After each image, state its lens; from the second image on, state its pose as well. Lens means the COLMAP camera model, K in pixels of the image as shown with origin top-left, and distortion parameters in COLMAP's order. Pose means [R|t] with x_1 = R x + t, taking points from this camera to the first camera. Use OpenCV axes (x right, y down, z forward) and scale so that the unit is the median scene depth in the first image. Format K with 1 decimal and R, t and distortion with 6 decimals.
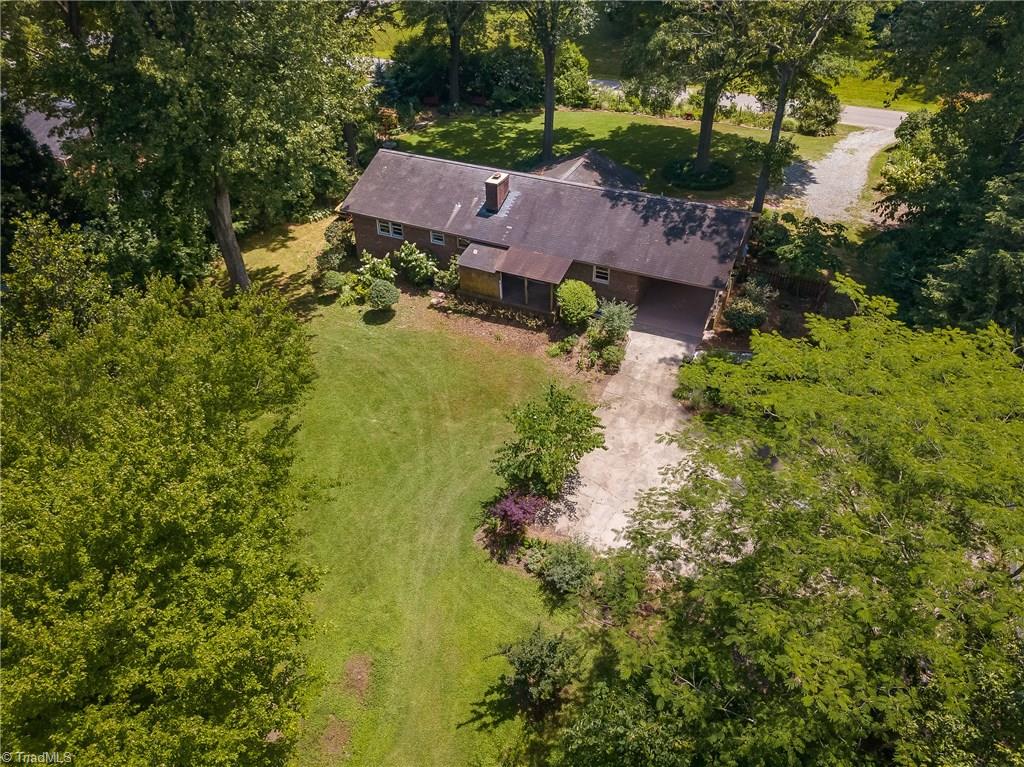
lens RADIAL K [[768.6, 0, 514.8], [0, 768.6, 388.9], [0, 0, 1]] dist [-0.008041, -0.001419]
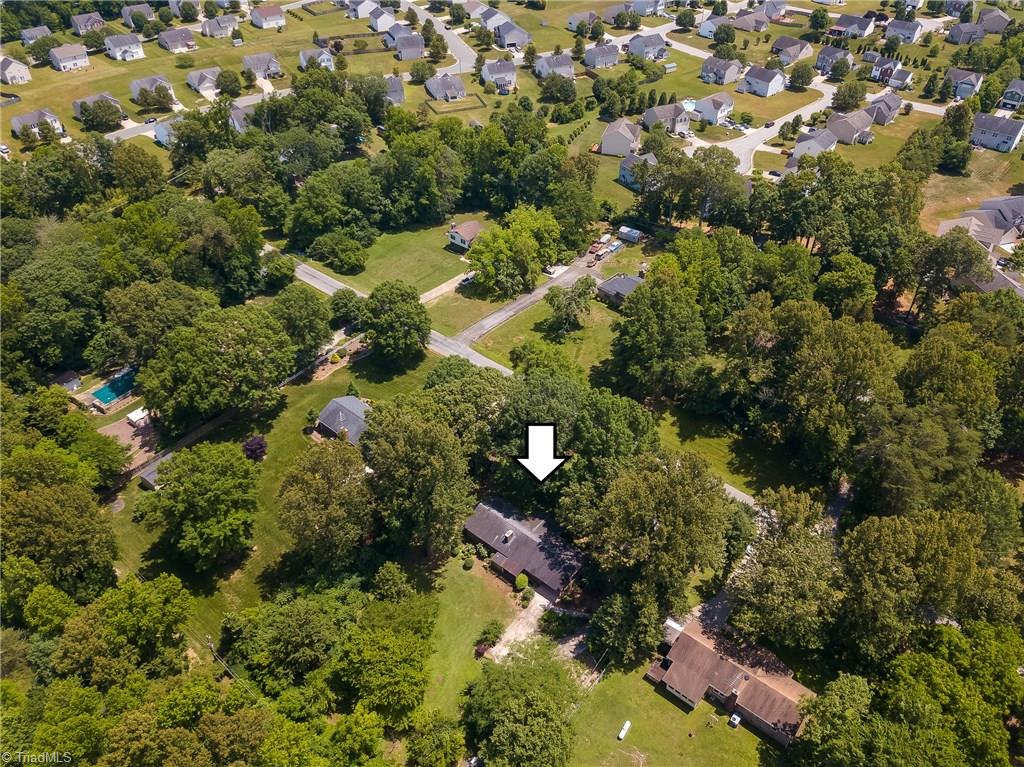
lens RADIAL K [[768.6, 0, 514.3], [0, 768.6, 383.0], [0, 0, 1]] dist [-0.008041, -0.001419]
pose [[0.964284, 0.168893, -0.204037, 0.611679], [-0.160706, 0.985403, 0.056173, -1.199536], [0.210546, -0.021377, 0.977350, -2.372067]]
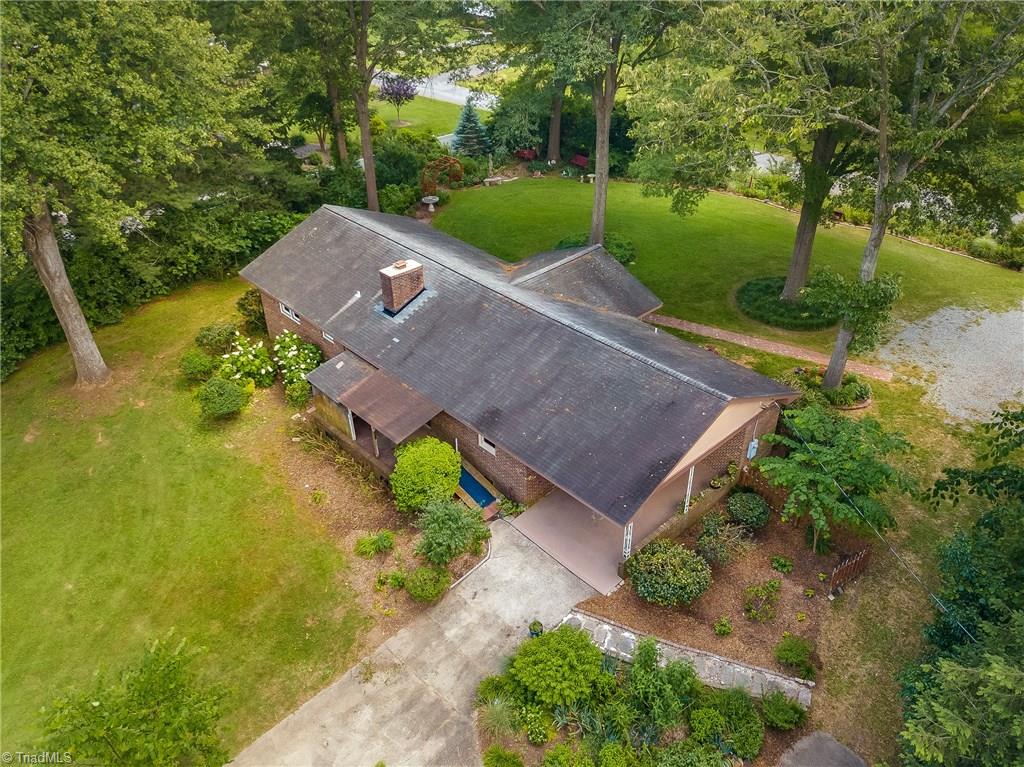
lens RADIAL K [[768.6, 0, 514.2], [0, 768.6, 377.6], [0, 0, 1]] dist [-0.008041, -0.001419]
pose [[0.929683, 0.206860, -0.304794, 0.341815], [-0.222880, 0.974674, -0.018331, -0.206542], [0.293283, 0.084974, 0.952242, 0.406231]]
